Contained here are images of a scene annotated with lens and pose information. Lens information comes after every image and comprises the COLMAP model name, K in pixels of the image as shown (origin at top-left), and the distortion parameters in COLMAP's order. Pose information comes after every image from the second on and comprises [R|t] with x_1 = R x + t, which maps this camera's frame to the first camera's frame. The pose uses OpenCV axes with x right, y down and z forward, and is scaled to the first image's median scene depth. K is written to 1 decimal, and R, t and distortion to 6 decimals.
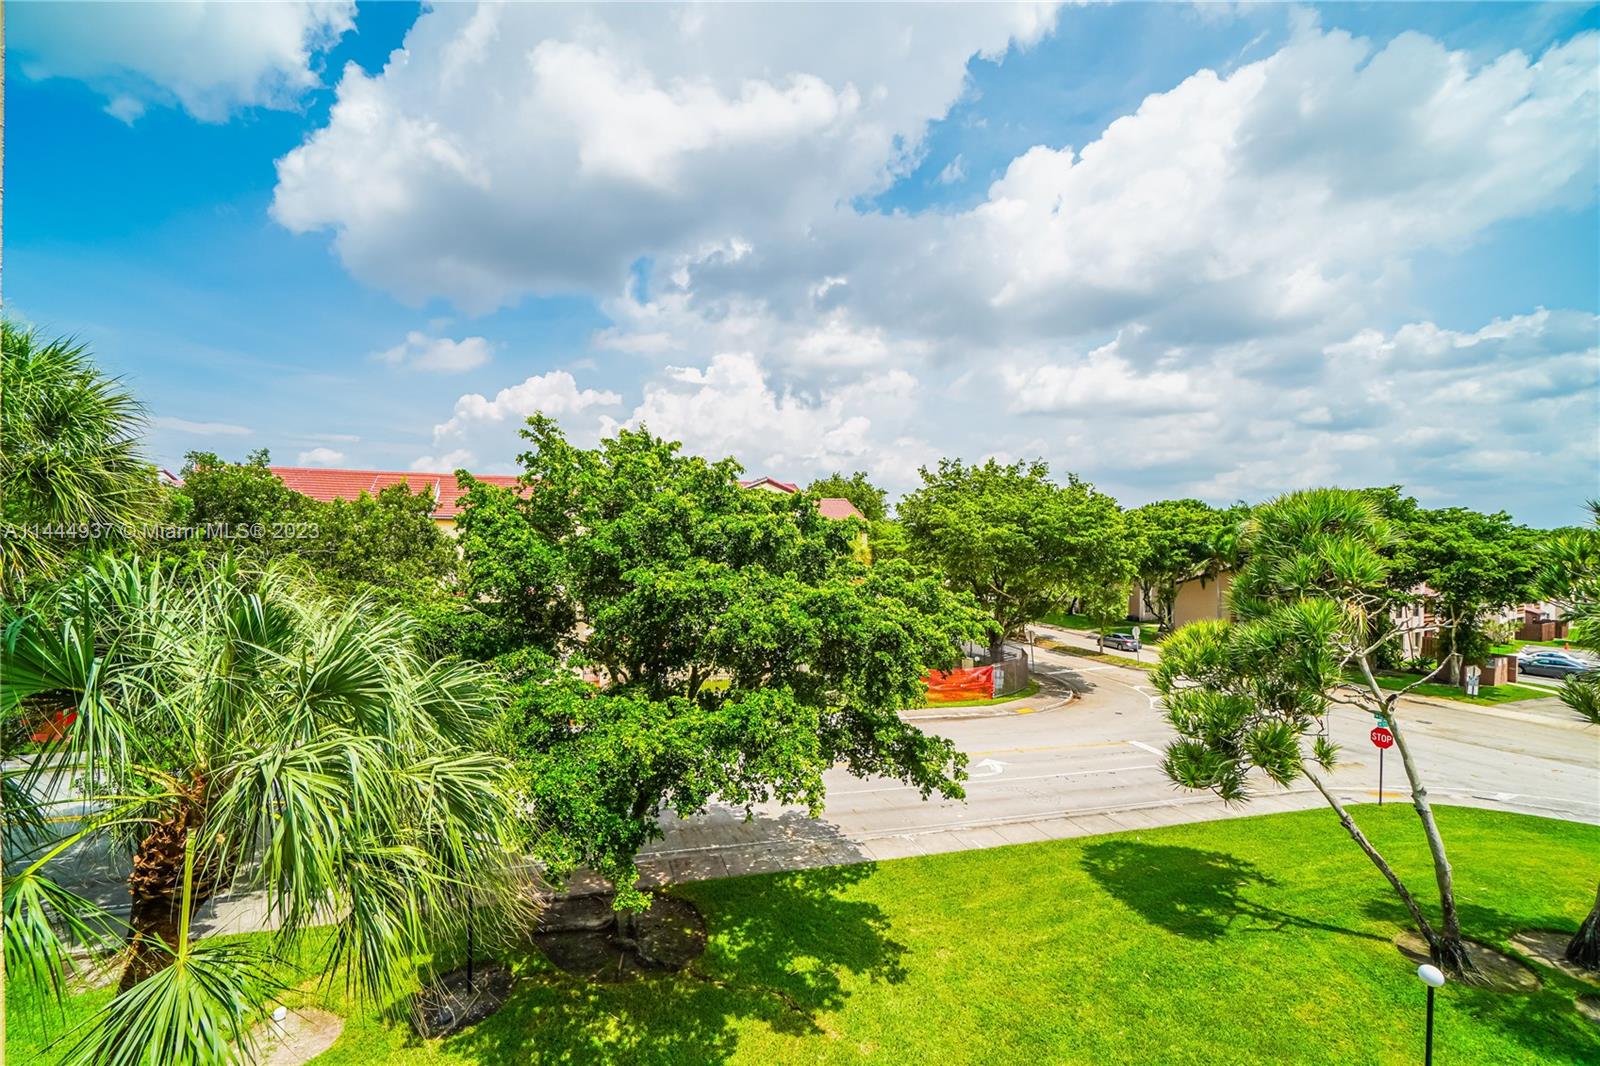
lens RADIAL K [[722.2, 0, 800.0], [0, 722.2, 533.0], [0, 0, 1]] dist [-0.016331, 0.011922]
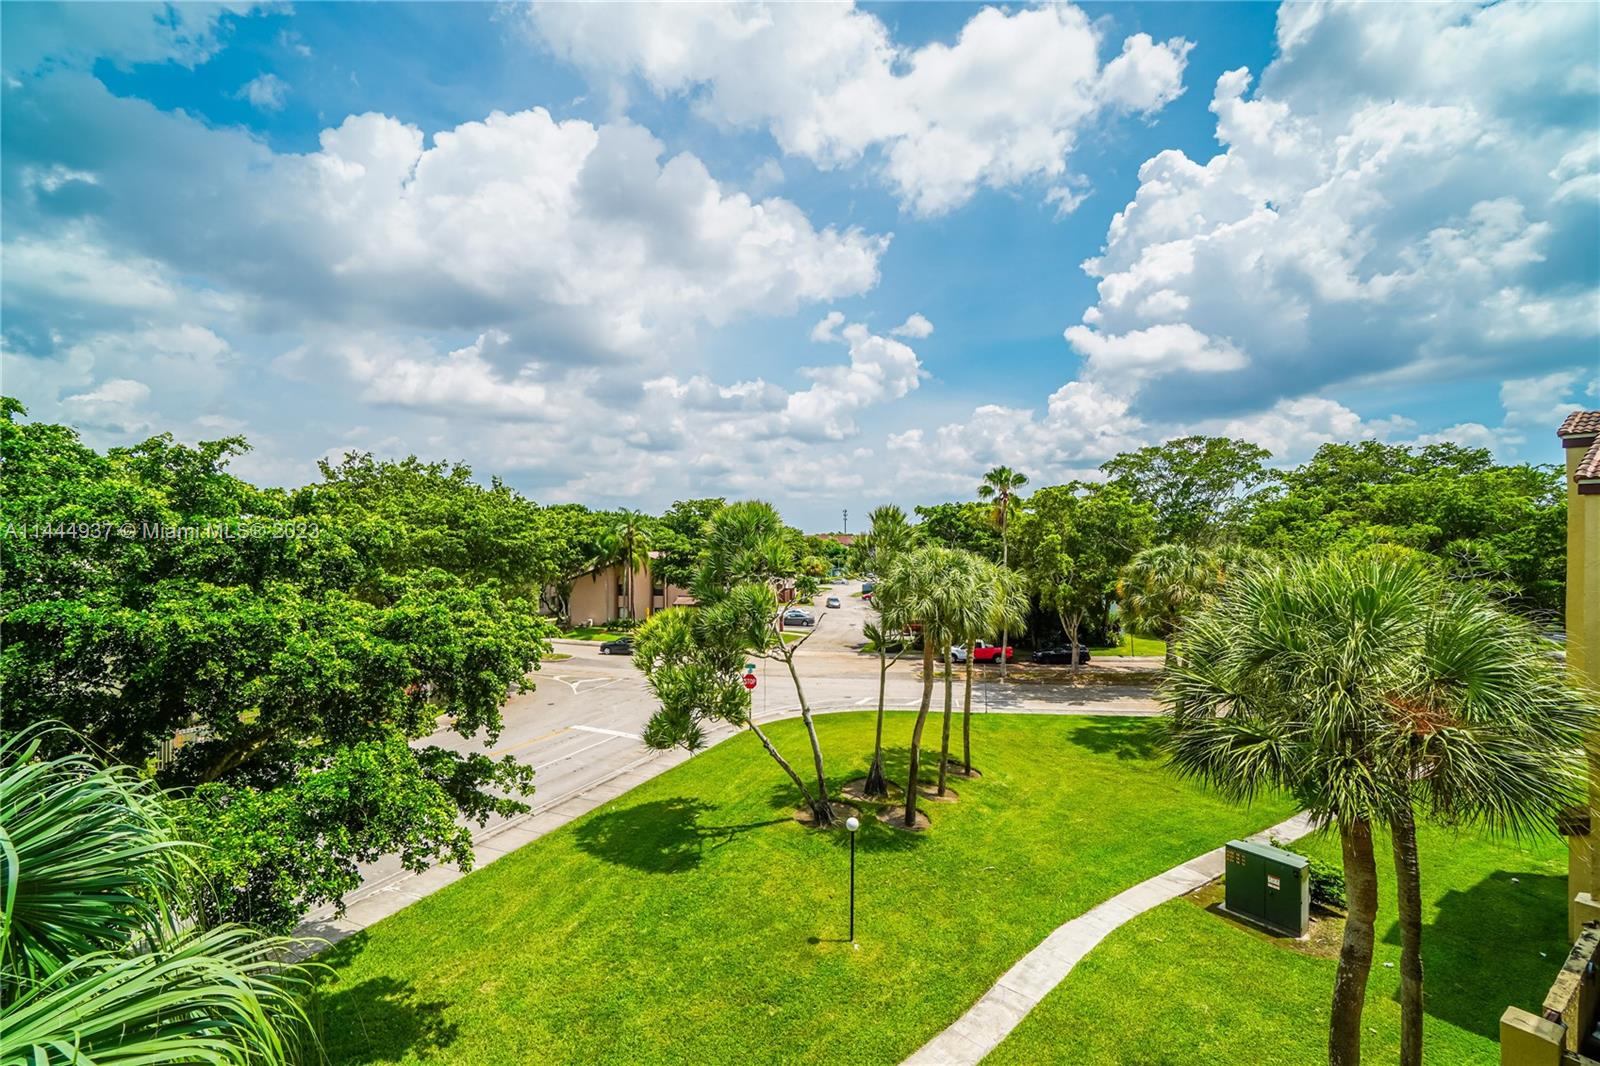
lens RADIAL K [[694.3, 0, 818.9], [0, 694.3, 550.0], [0, 0, 1]] dist [0.007562, 0.000061]
pose [[0.636549, -0.028500, 0.770710, -0.153150], [0.010824, 0.999549, 0.028023, -0.003412], [-0.771161, -0.009496, 0.636570, 0.068322]]
